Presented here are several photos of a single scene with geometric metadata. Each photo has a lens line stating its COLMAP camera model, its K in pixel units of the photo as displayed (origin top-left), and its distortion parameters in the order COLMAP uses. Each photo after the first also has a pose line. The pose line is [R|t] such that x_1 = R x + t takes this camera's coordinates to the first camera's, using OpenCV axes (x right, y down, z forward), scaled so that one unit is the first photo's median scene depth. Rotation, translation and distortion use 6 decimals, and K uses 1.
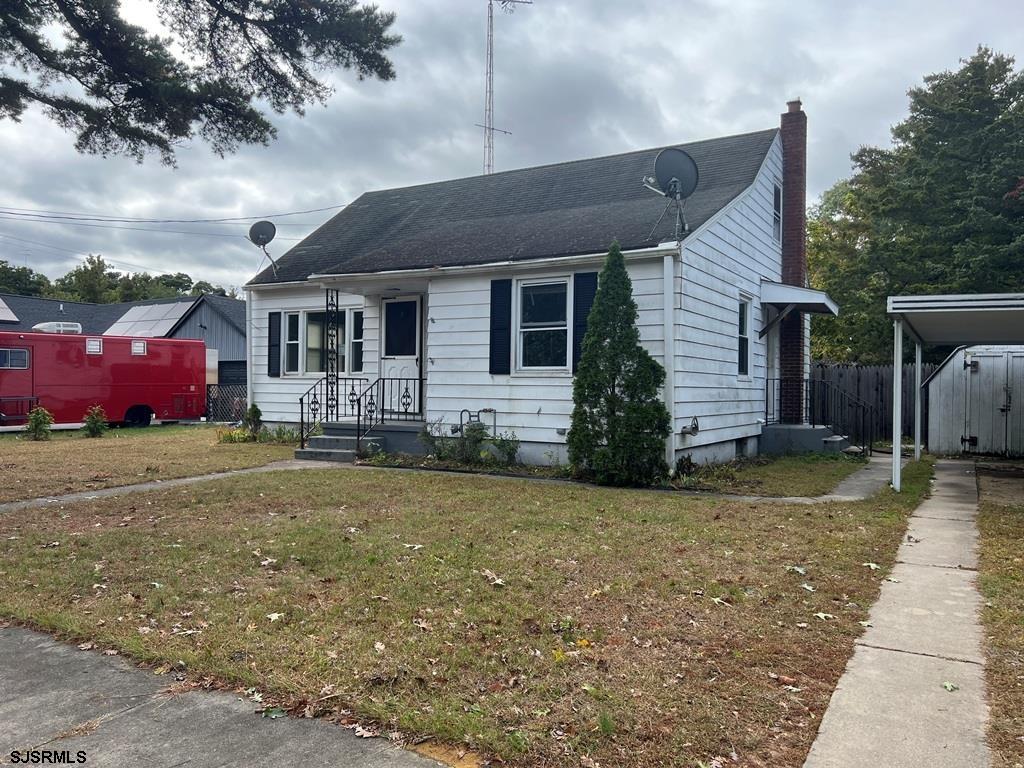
lens RADIAL K [[764.6, 0, 514.4], [0, 764.6, 384.2], [0, 0, 1]] dist [0.058717, -0.038196]
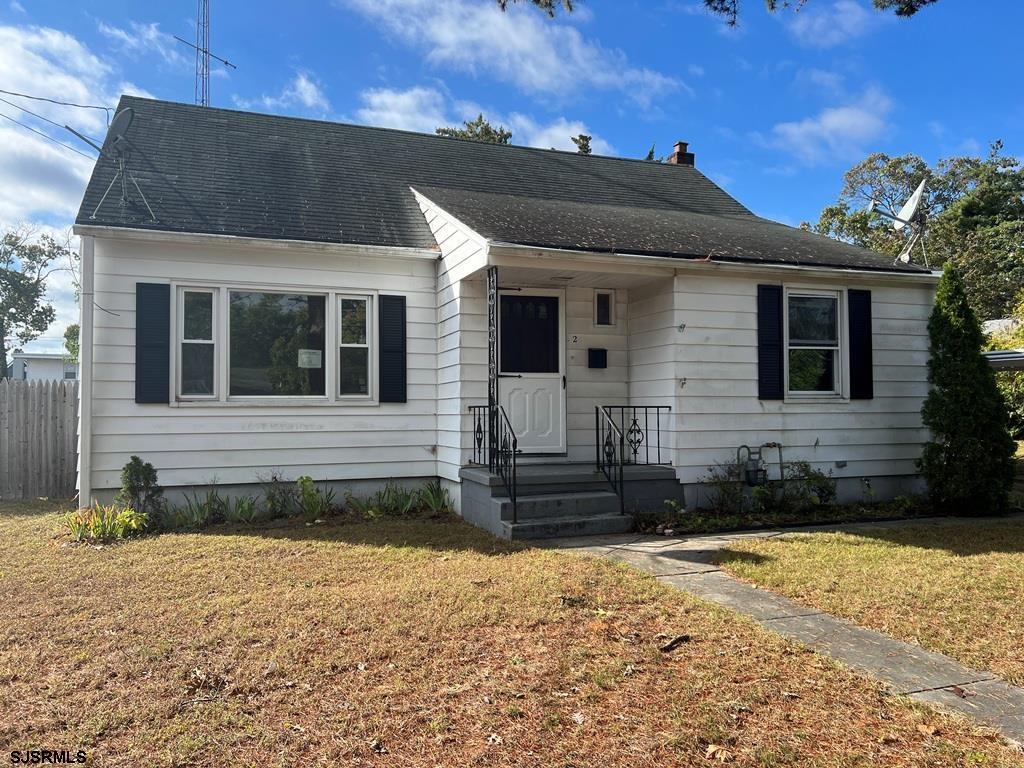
lens RADIAL K [[764.6, 0, 512.2], [0, 764.6, 385.3], [0, 0, 1]] dist [0.058717, -0.038196]
pose [[0.654977, 0.008154, 0.755605, -0.816086], [0.007481, 0.999823, -0.017275, -0.016597], [-0.755612, 0.016968, 0.654800, 0.661806]]
